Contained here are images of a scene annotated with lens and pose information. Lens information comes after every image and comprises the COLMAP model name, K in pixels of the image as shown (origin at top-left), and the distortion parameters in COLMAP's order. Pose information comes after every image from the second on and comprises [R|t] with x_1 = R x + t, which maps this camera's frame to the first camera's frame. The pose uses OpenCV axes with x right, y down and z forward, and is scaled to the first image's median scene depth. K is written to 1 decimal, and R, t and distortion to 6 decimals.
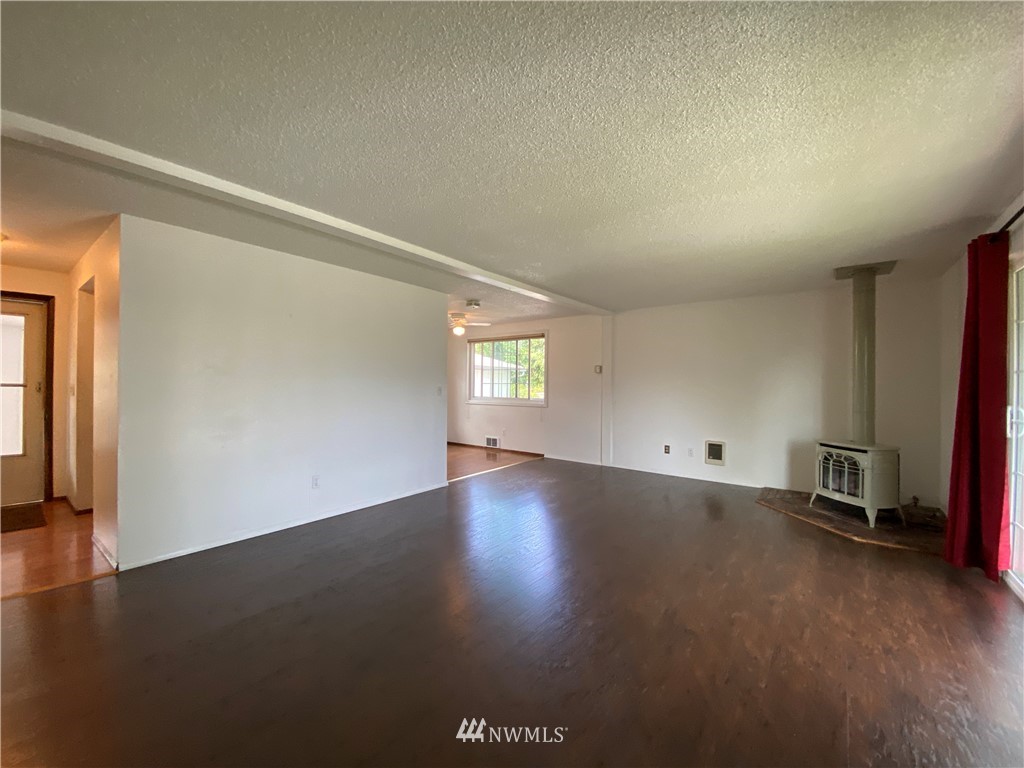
lens RADIAL K [[417.9, 0, 511.2], [0, 417.9, 376.8], [0, 0, 1]] dist [-0.023916, -0.000714]
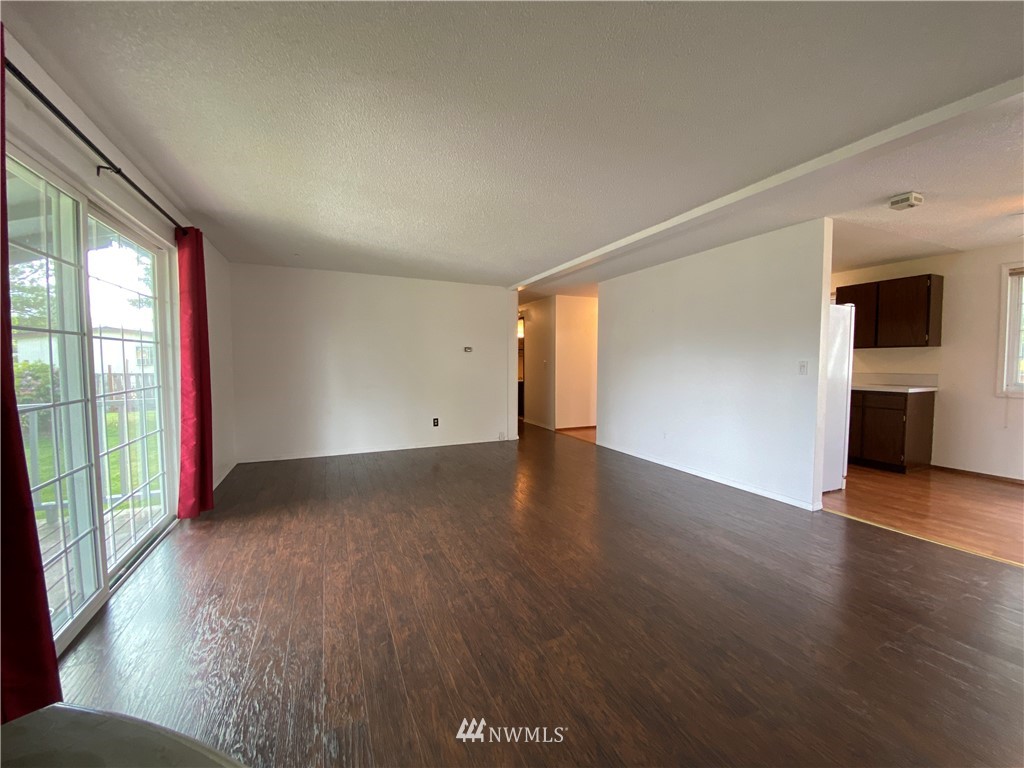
lens RADIAL K [[417.9, 0, 514.1], [0, 417.9, 383.3], [0, 0, 1]] dist [-0.023916, -0.000714]
pose [[-0.470070, 0.048849, -0.881276, 0.682371], [-0.002184, 0.998400, 0.056506, 0.015019], [0.882626, 0.028487, -0.469211, 0.918522]]
